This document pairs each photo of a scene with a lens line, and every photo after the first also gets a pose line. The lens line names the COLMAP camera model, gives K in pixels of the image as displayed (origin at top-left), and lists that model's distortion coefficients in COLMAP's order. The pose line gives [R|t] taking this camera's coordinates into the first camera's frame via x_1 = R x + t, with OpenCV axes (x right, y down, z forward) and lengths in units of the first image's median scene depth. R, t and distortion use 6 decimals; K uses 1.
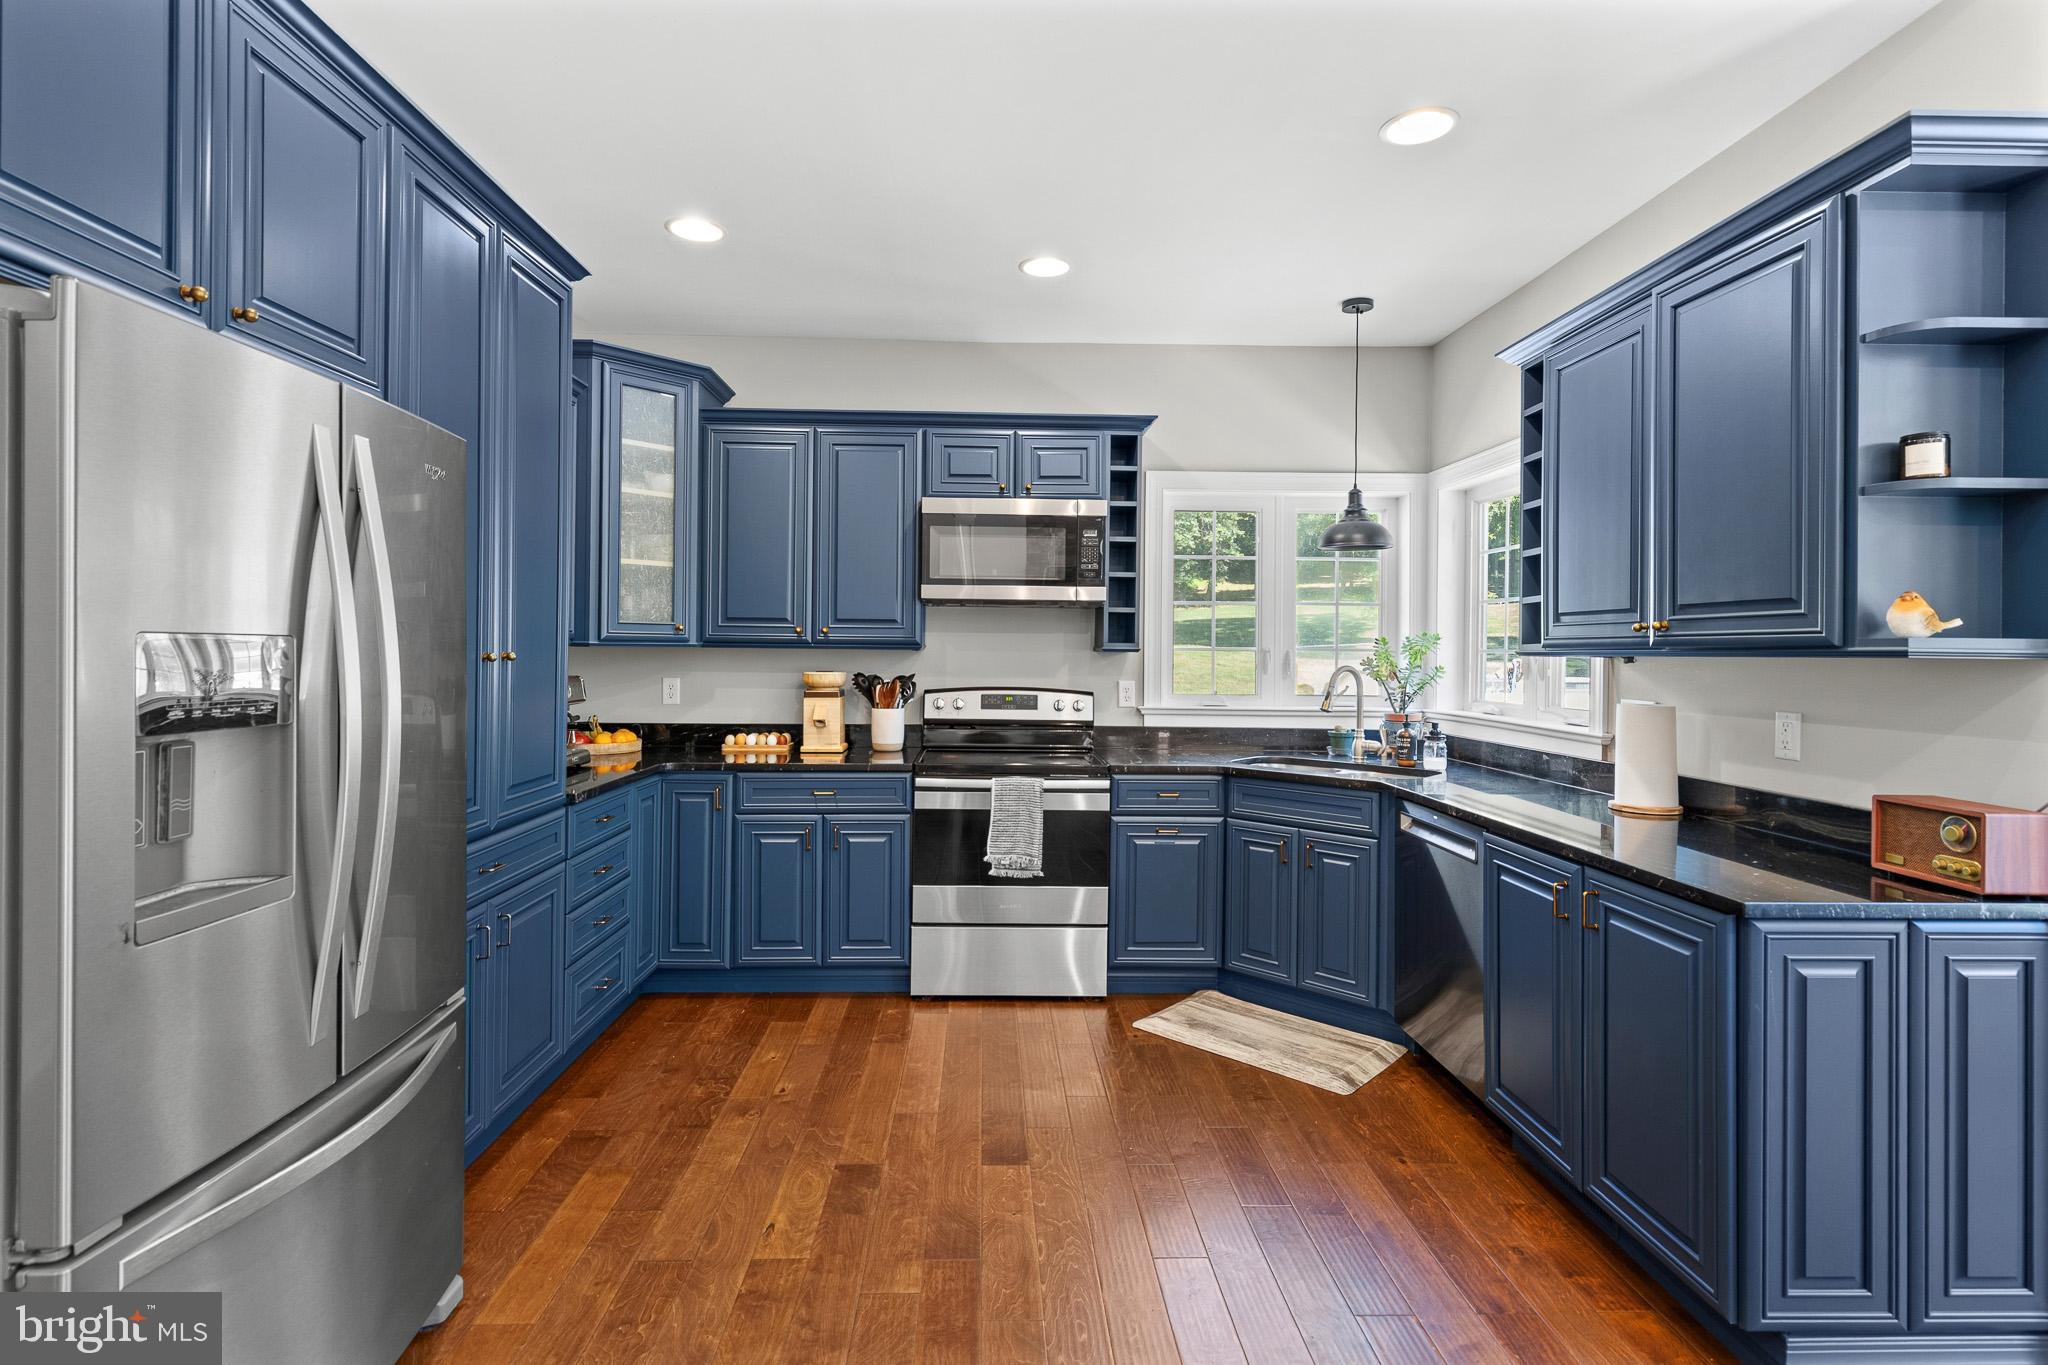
lens RADIAL K [[975.4, 0, 1022.6], [0, 975.4, 661.4], [0, 0, 1]] dist [0.000189, -0.003212]
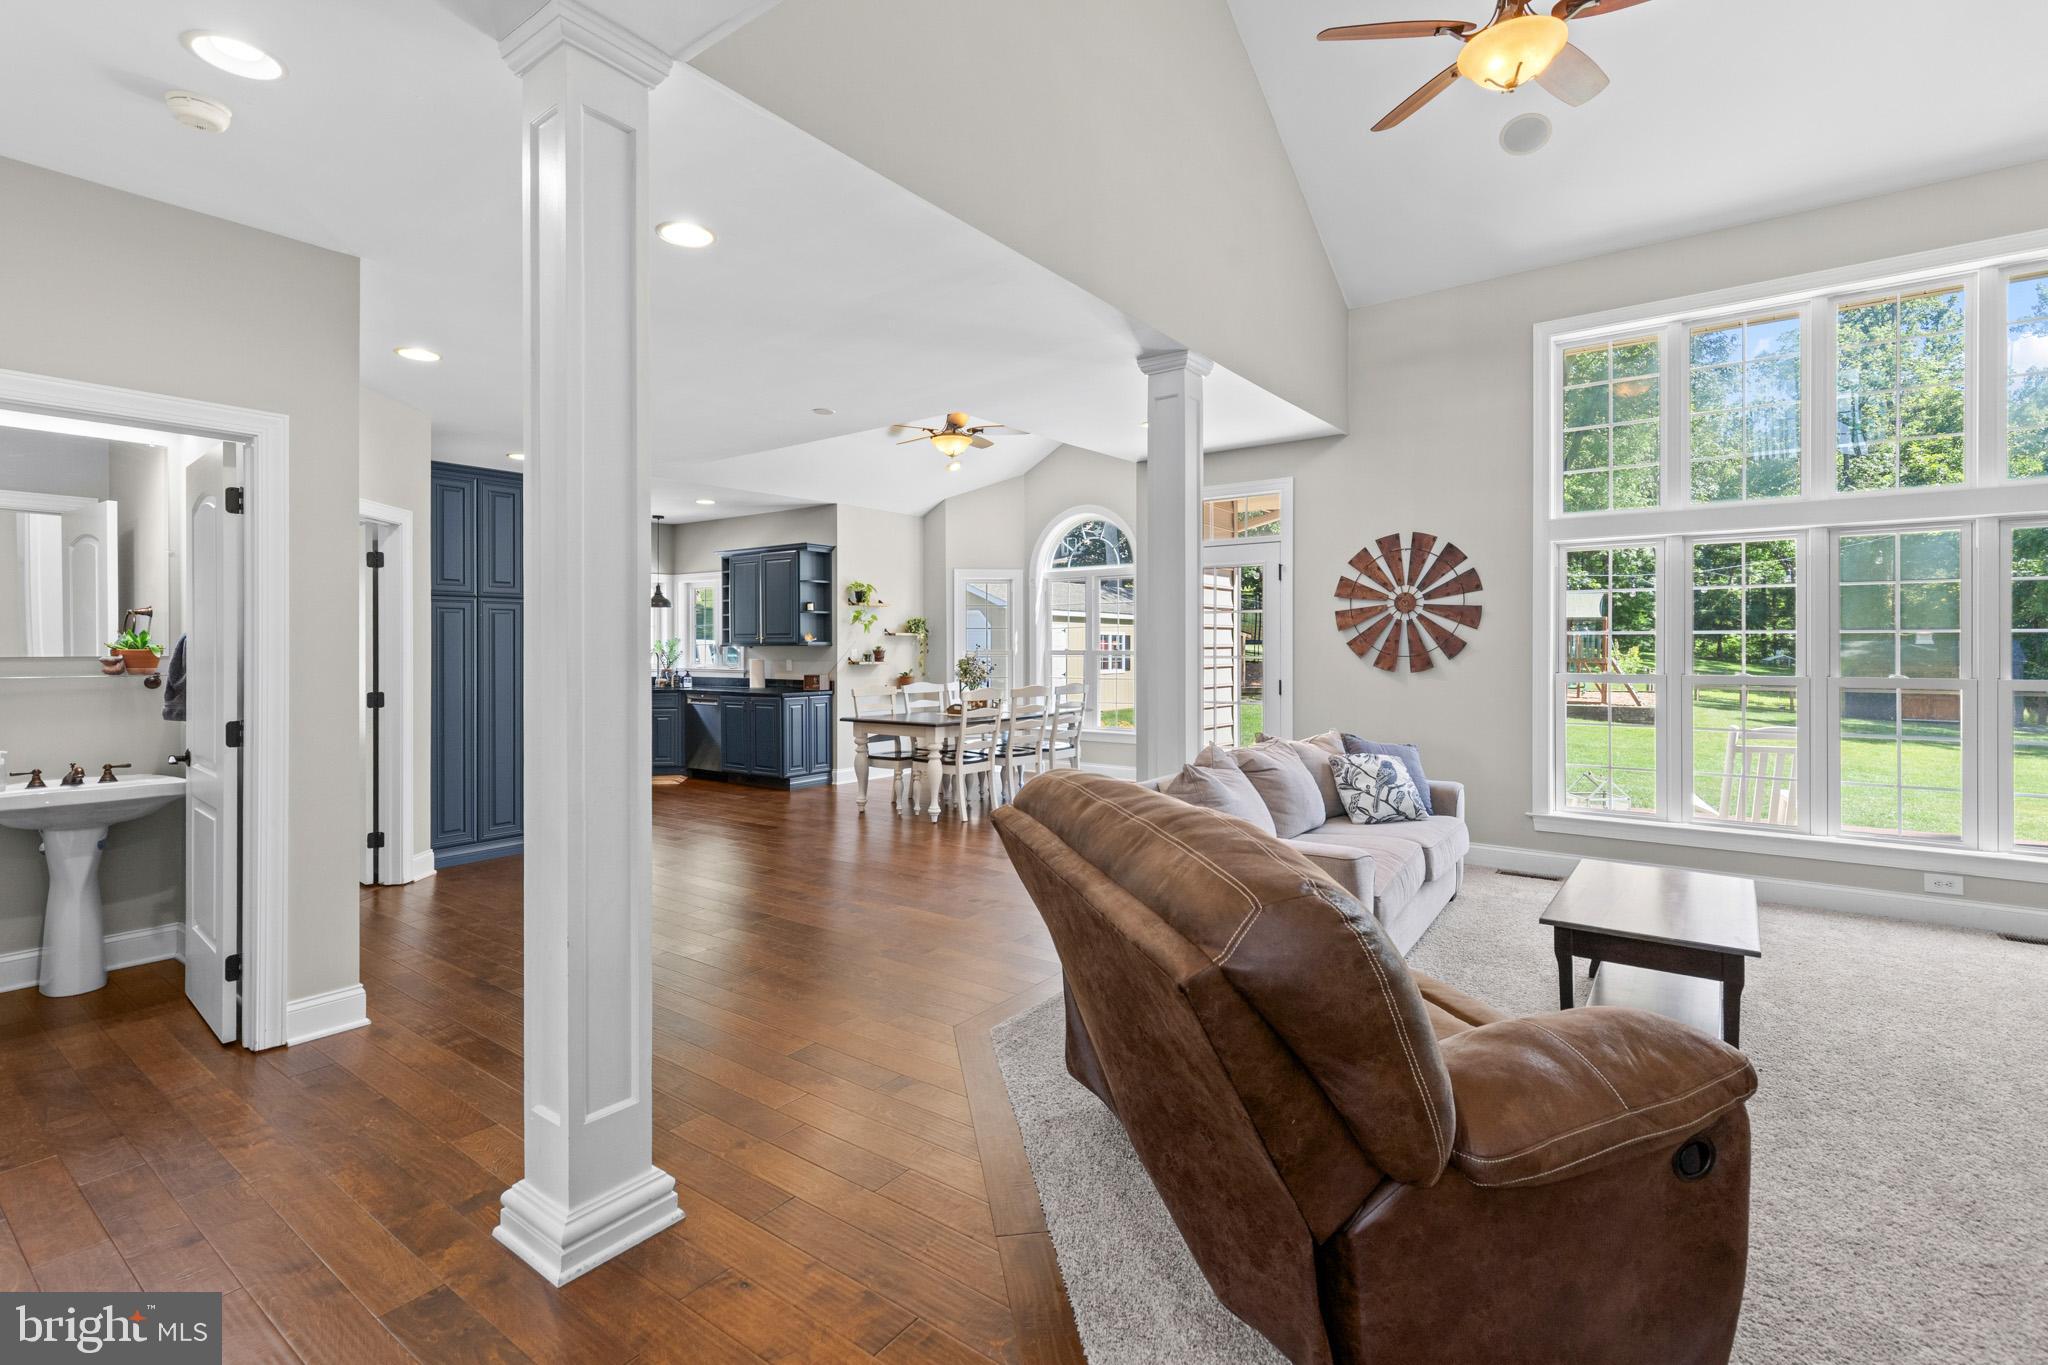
lens RADIAL K [[953.9, 0, 1023.8], [0, 953.9, 664.8], [0, 0, 1]] dist [-0.000235, 0.000046]
pose [[0.619929, -0.012893, 0.784552, -1.126965], [0.009375, 0.999915, 0.009024, 0.029891], [-0.784602, 0.001761, 0.619998, -1.455169]]
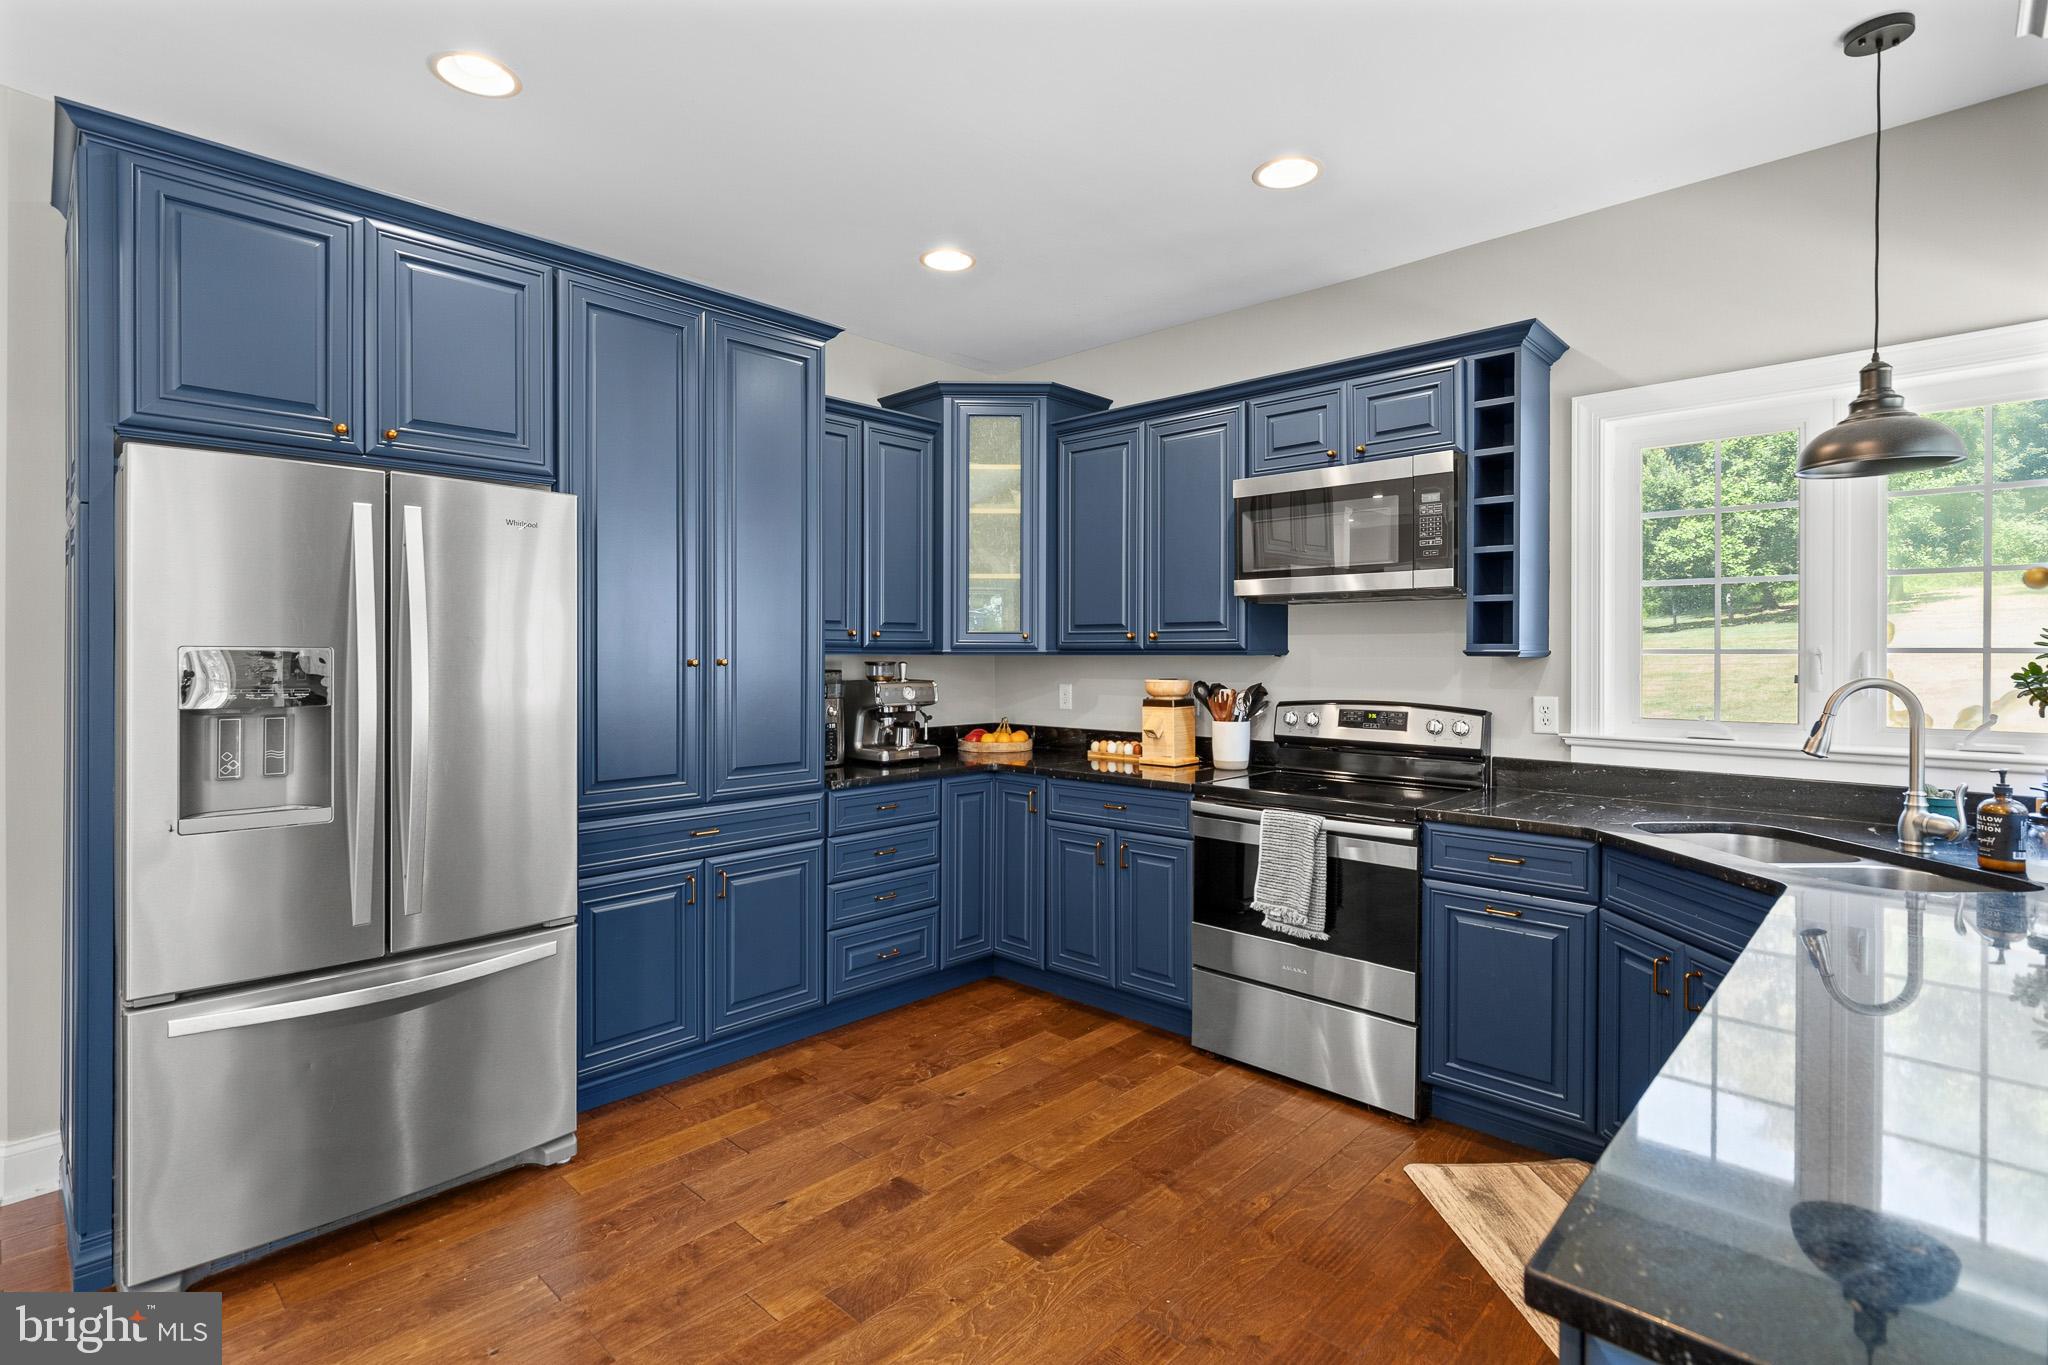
lens RADIAL K [[975.4, 0, 1025.4], [0, 975.4, 667.4], [0, 0, 1]] dist [0.000189, -0.003212]
pose [[0.704860, 0.000145, -0.709346, 0.402617], [-0.002584, 0.999994, -0.002363, 0.001835], [0.709342, 0.003498, 0.704856, 0.264393]]
